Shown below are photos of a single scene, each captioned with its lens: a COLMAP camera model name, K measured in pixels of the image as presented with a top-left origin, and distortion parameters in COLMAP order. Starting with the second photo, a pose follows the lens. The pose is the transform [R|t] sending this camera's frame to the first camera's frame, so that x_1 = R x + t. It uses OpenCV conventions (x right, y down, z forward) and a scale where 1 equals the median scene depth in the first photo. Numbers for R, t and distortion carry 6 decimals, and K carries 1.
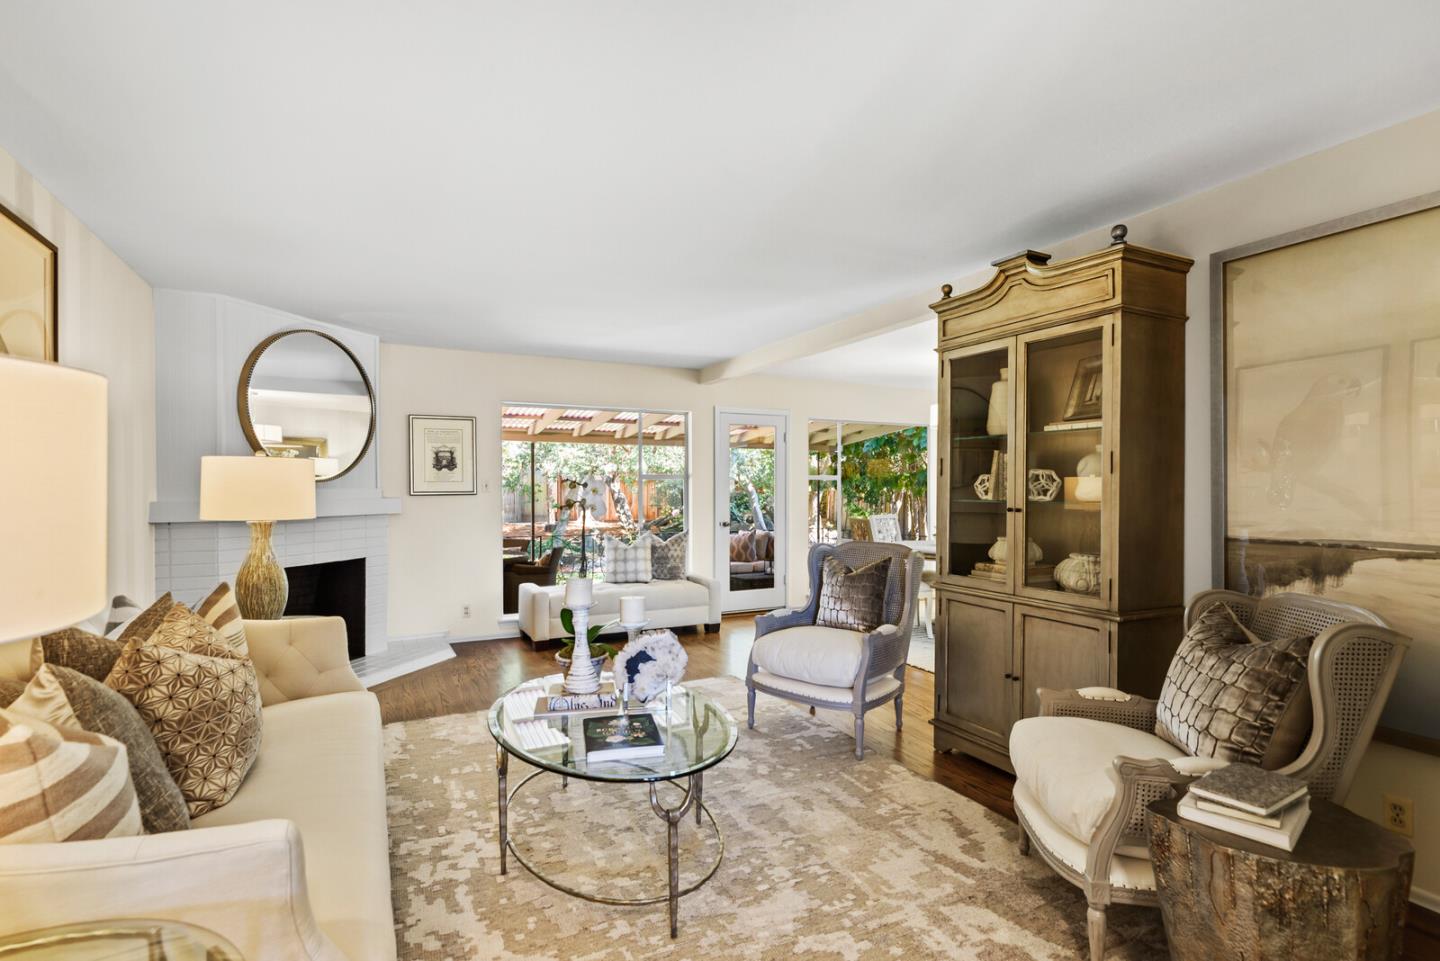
lens RADIAL K [[703.5, 0, 720.7], [0, 703.5, 501.2], [0, 0, 1]] dist [0.002378, 0.000261]
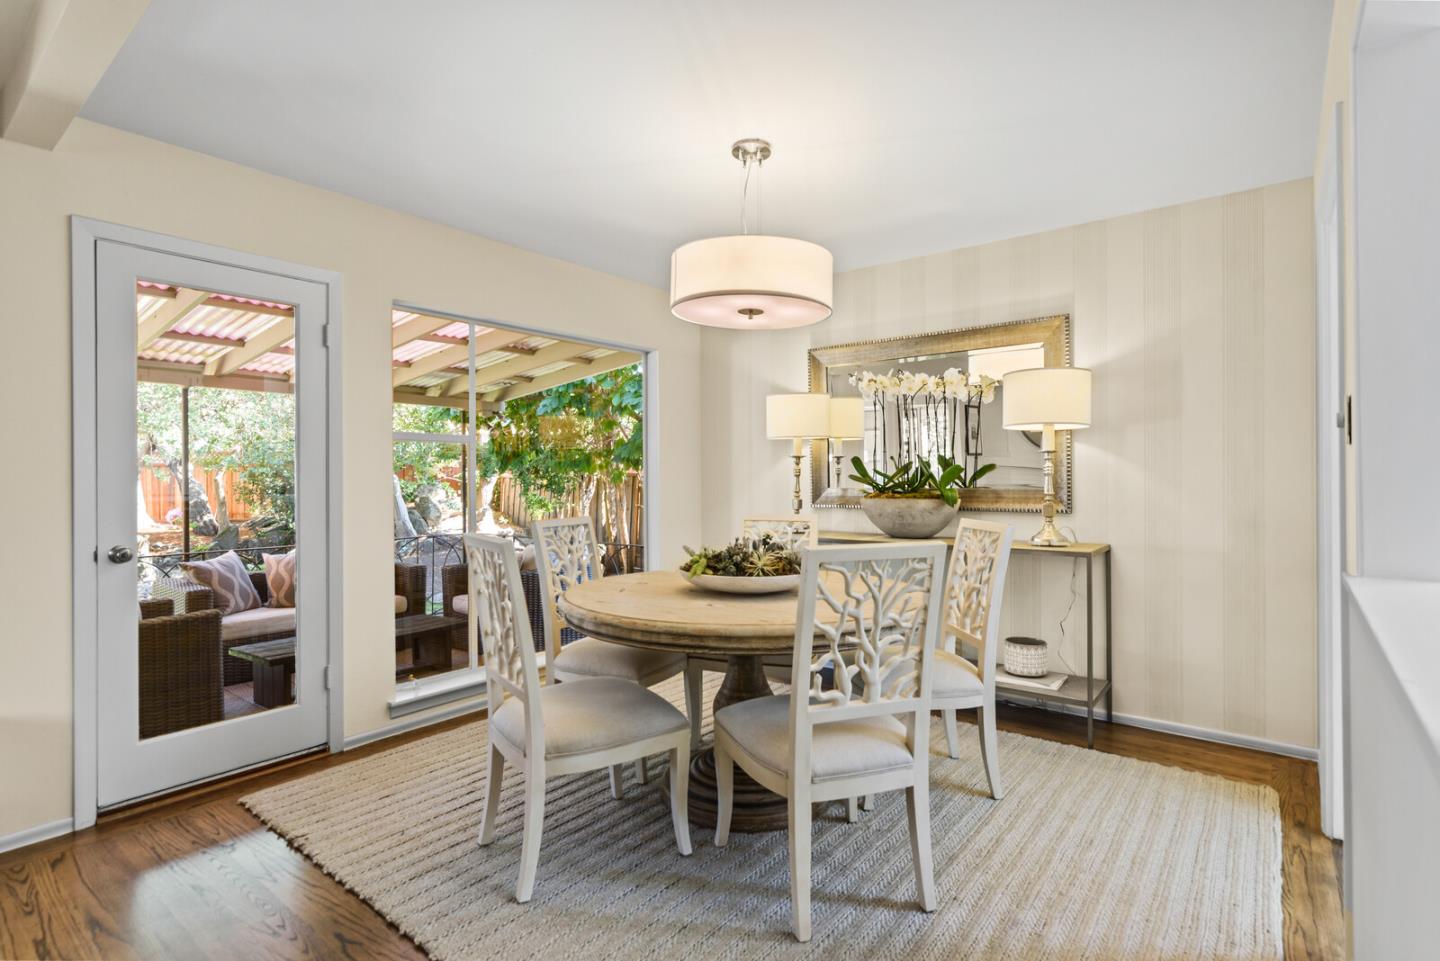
lens RADIAL K [[703.7, 0, 718.1], [0, 703.7, 476.2], [0, 0, 1]] dist [0.002605, 0.000352]
pose [[0.909195, -0.002106, 0.416365, 0.147652], [0.010266, 0.999797, -0.017360, 0.001921], [-0.416243, 0.020058, 0.909032, 0.602225]]
